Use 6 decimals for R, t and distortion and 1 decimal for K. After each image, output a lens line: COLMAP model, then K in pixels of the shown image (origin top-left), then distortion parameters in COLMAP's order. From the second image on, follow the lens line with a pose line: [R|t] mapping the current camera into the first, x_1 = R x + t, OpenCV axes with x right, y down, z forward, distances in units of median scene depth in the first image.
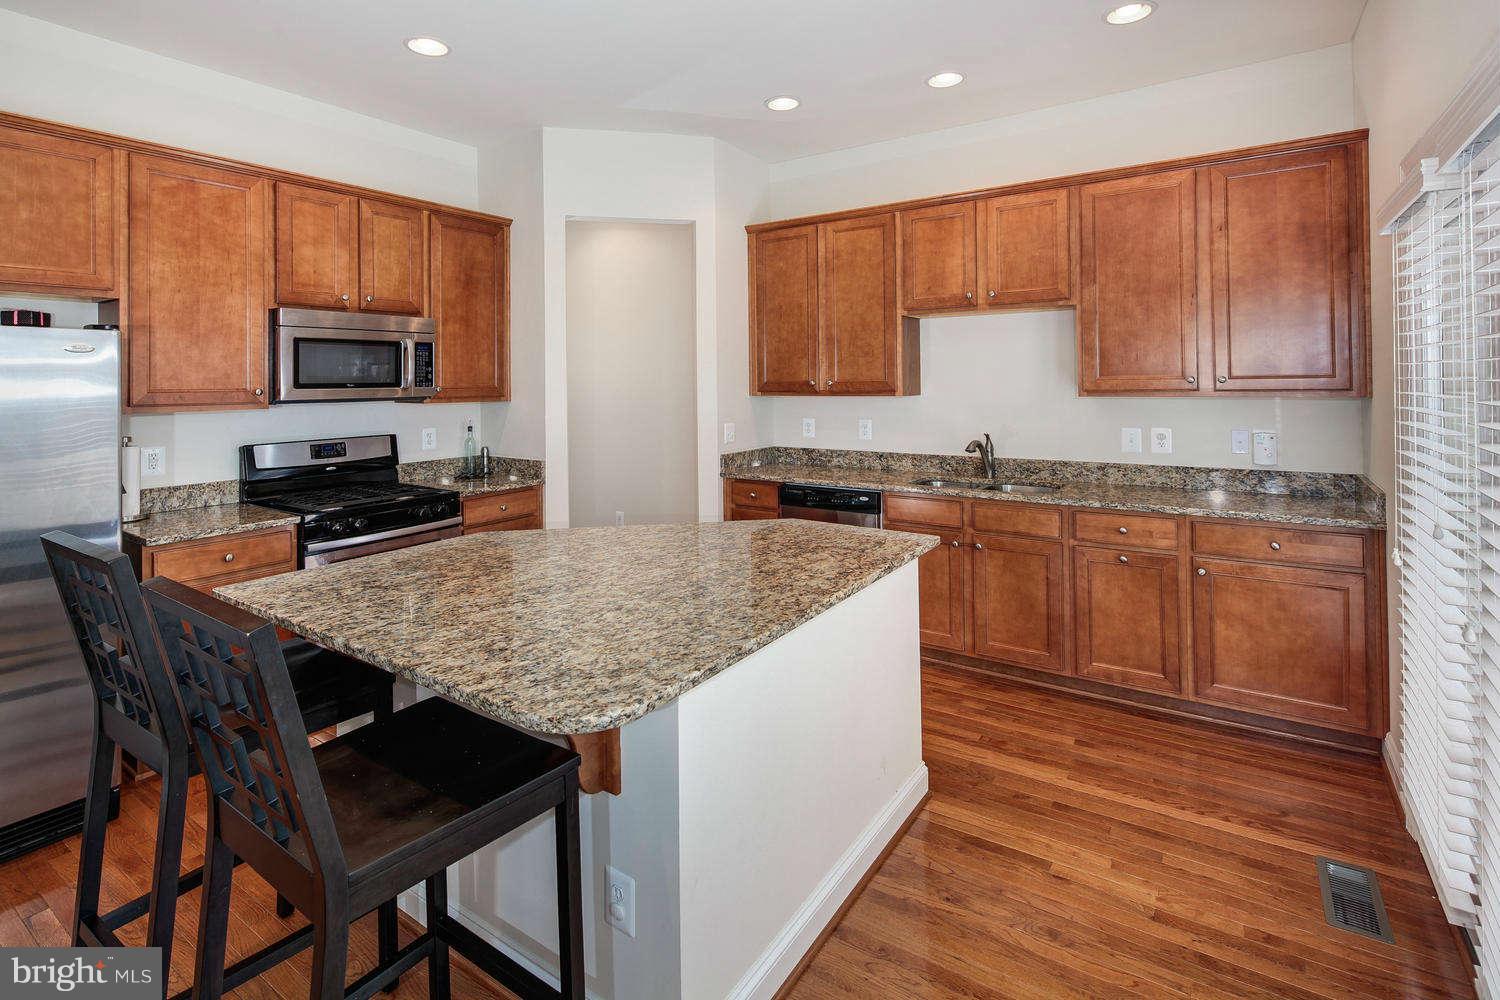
lens RADIAL K [[715.0, 0, 745.0], [0, 715.0, 385.6], [0, 0, 1]] dist [0.000980, 0.000492]
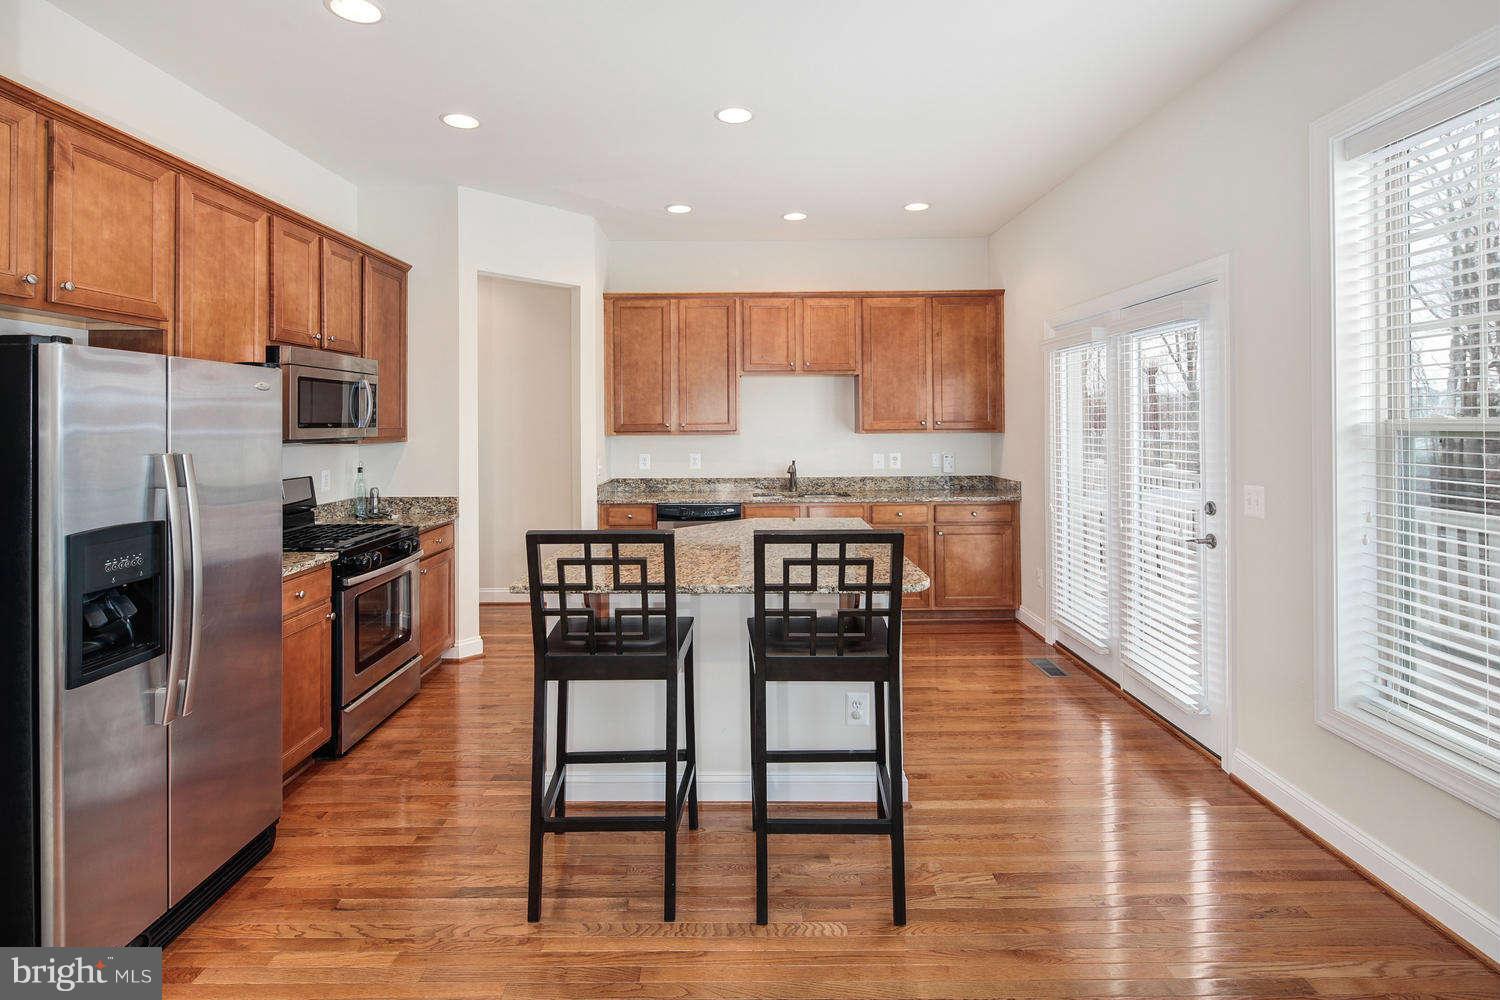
lens RADIAL K [[710.9, 0, 738.0], [0, 710.9, 429.6], [0, 0, 1]] dist [0.000174, -0.000625]
pose [[0.833215, -0.000753, 0.552949, -0.577421], [0.002000, 0.999997, -0.001652, 0.008183], [-0.552946, 0.002482, 0.833213, -0.132366]]
